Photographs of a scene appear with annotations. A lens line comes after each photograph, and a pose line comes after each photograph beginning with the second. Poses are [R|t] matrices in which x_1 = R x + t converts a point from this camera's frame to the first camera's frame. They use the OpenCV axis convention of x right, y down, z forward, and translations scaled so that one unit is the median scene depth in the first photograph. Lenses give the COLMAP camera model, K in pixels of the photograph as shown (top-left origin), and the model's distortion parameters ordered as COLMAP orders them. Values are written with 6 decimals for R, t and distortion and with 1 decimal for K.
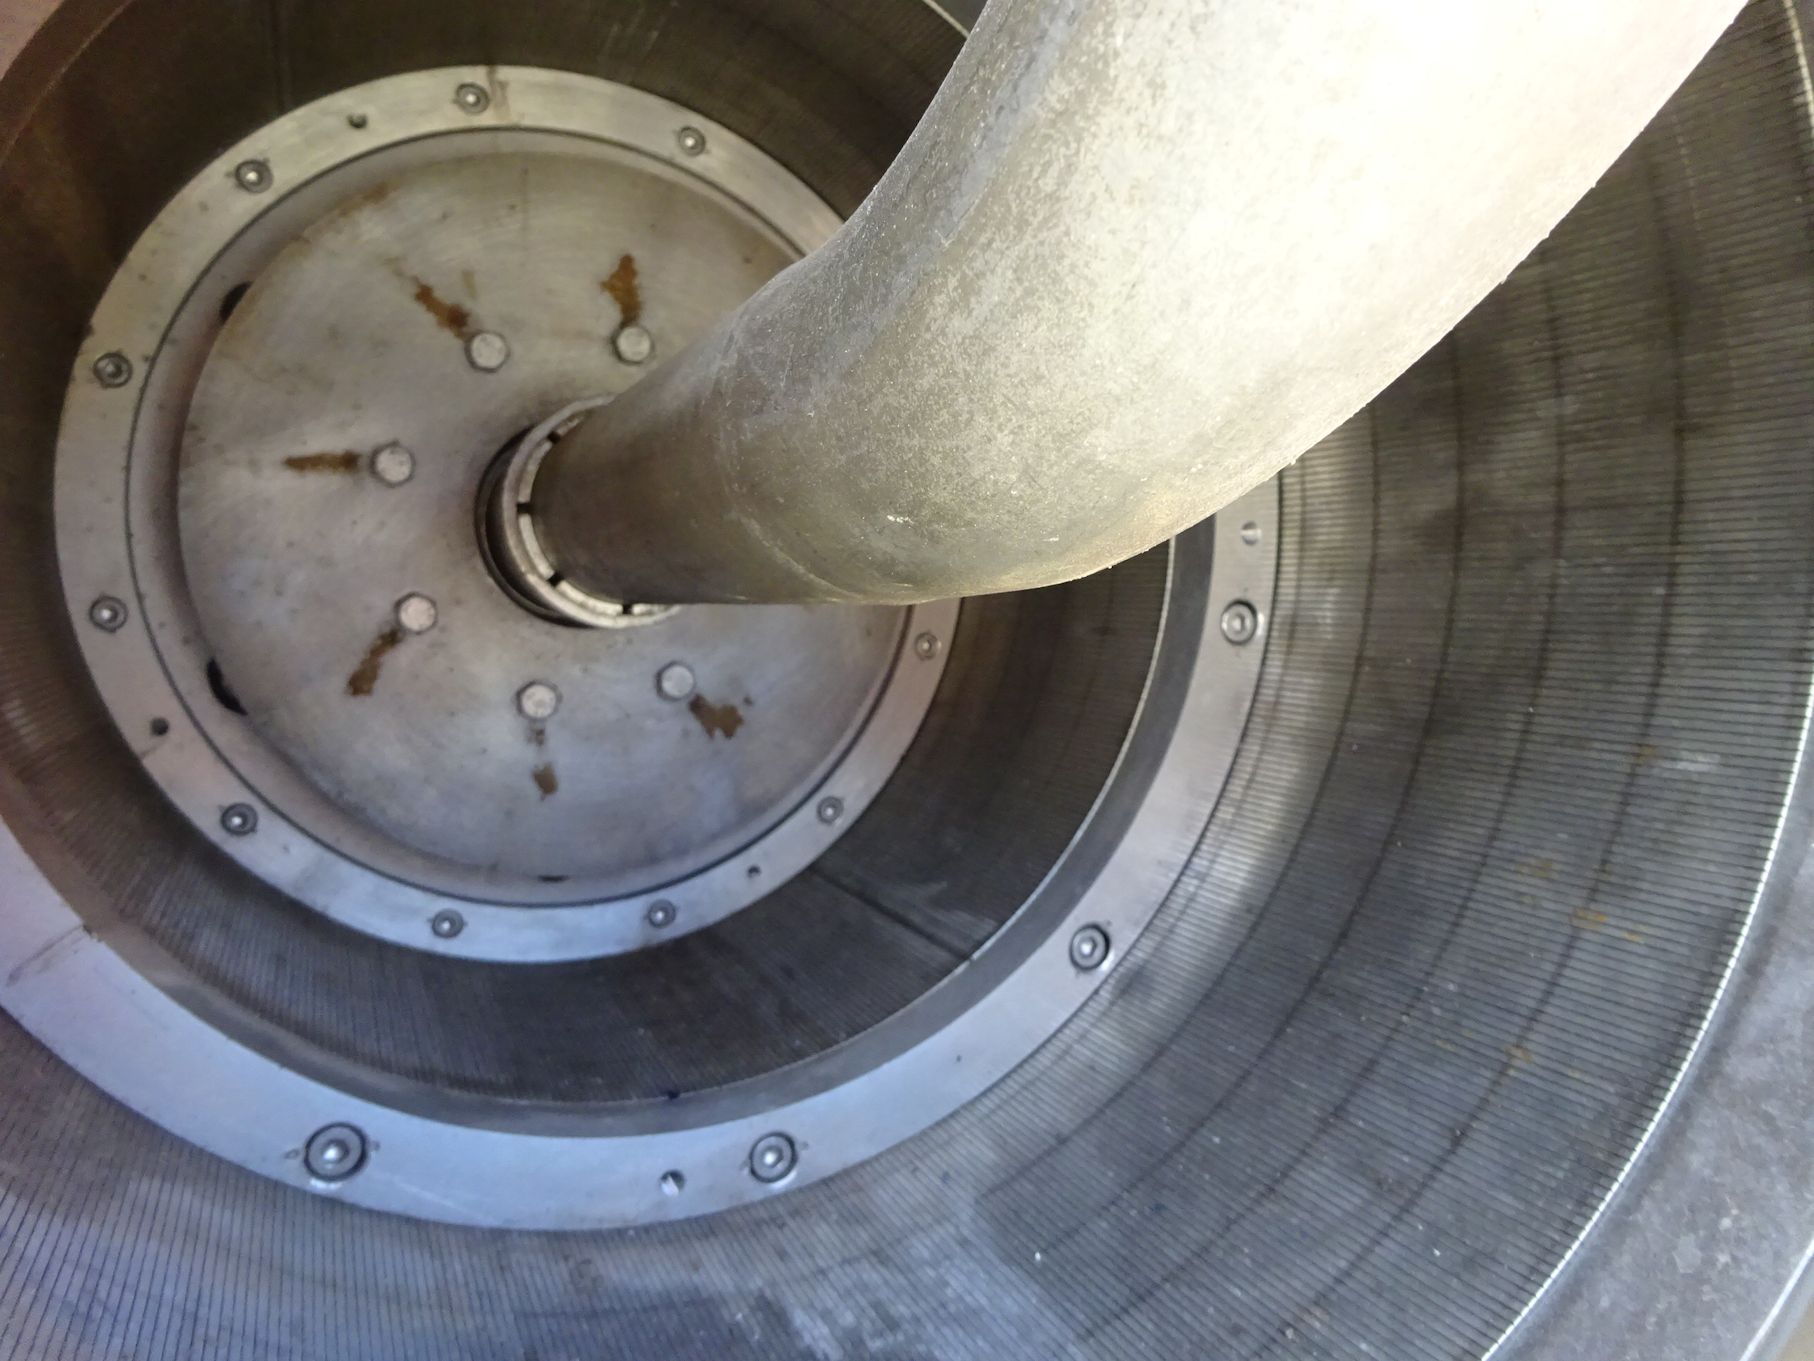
lens RADIAL K [[1304.2, 0, 907.0], [0, 1304.2, 680.5], [0, 0, 1]] dist [0.005107, 0.000116]
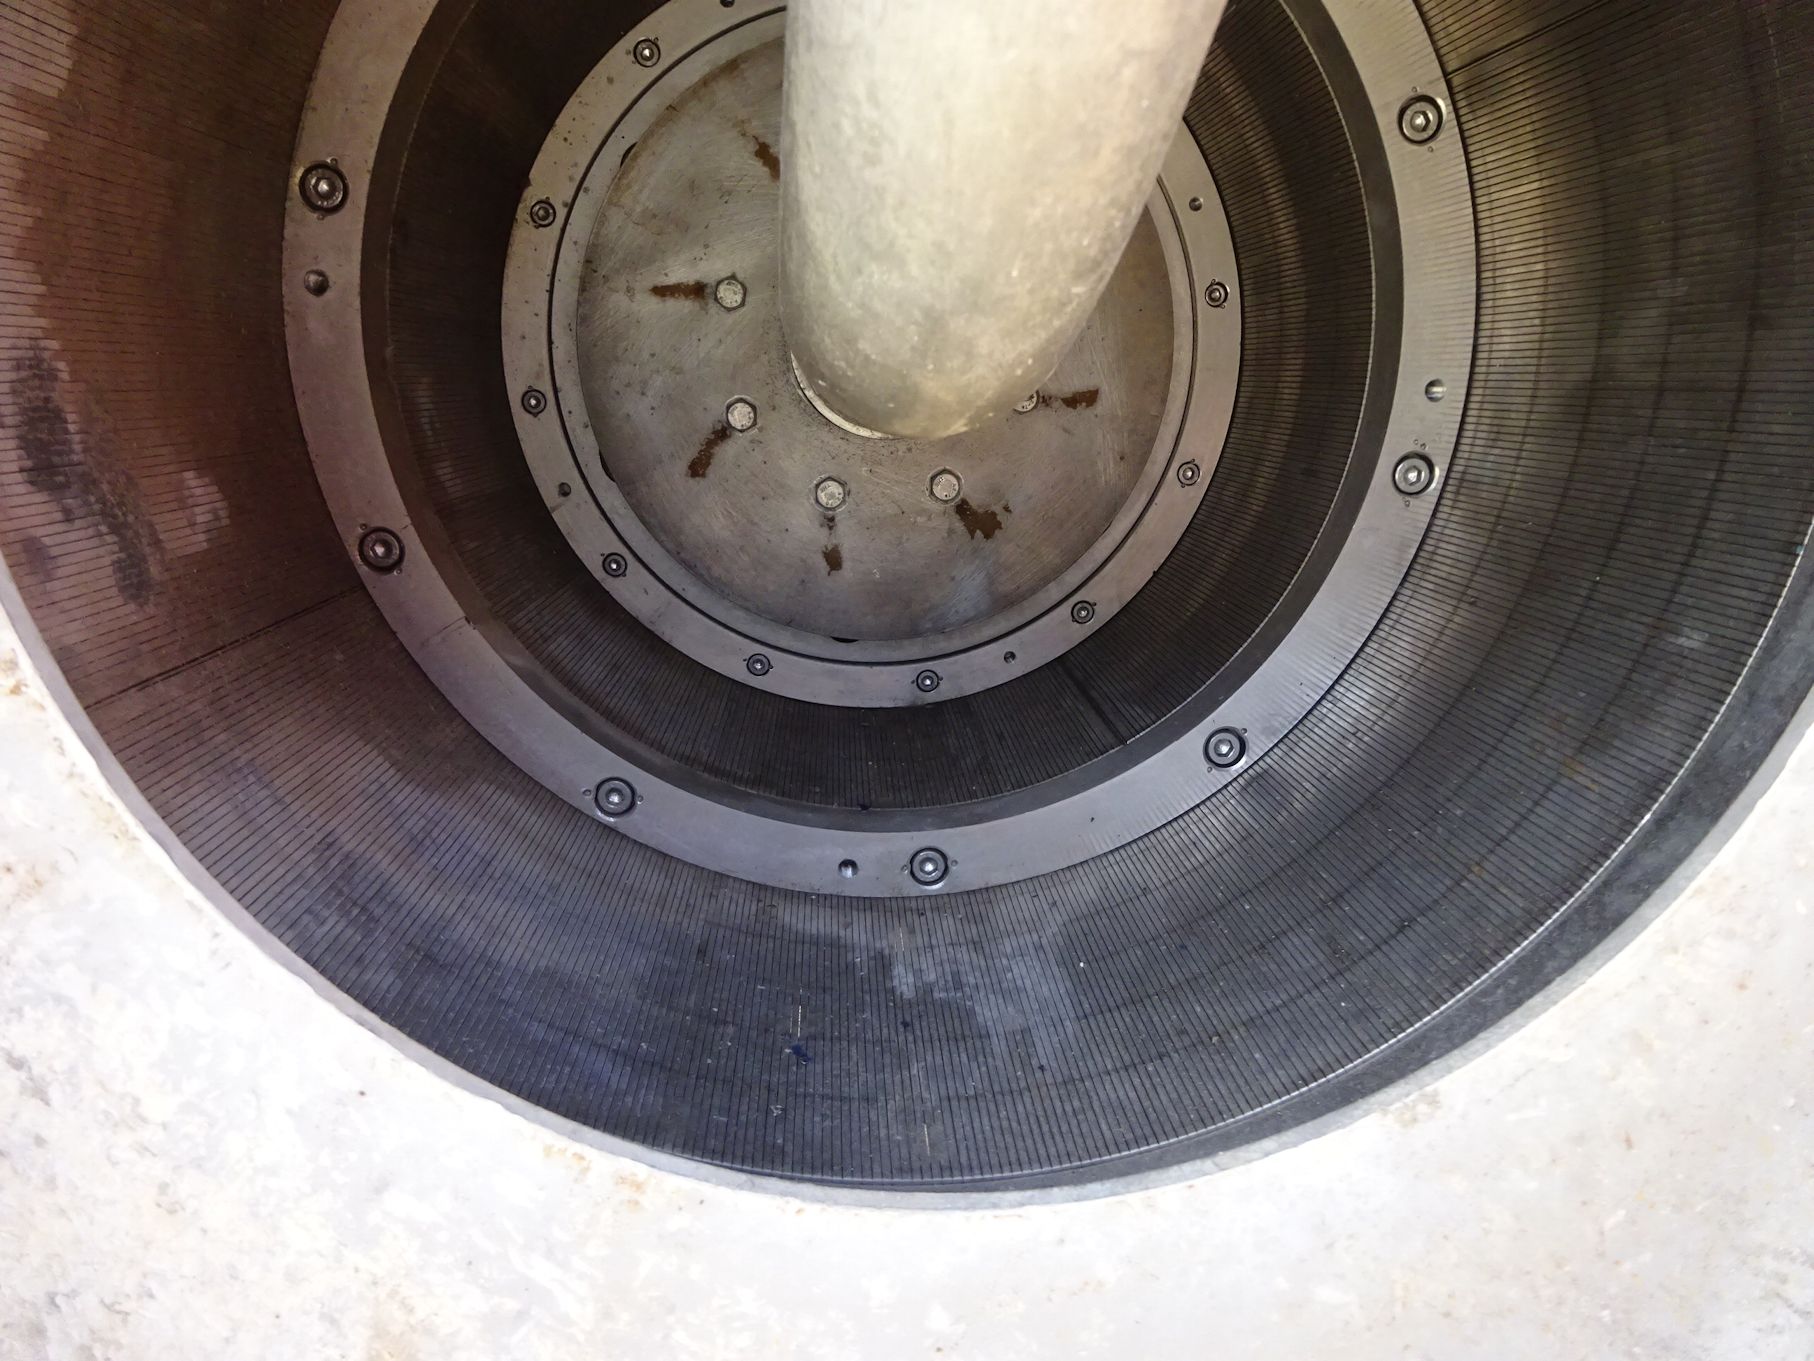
lens RADIAL K [[1311.9, 0, 924.2], [0, 1311.9, 673.4], [0, 0, 1]] dist [0.002407, -0.009155]
pose [[0.934906, 0.129232, -0.330530, 0.295955], [-0.081901, 0.984769, 0.153373, -0.018439], [0.345316, -0.116319, 0.931250, -0.181430]]
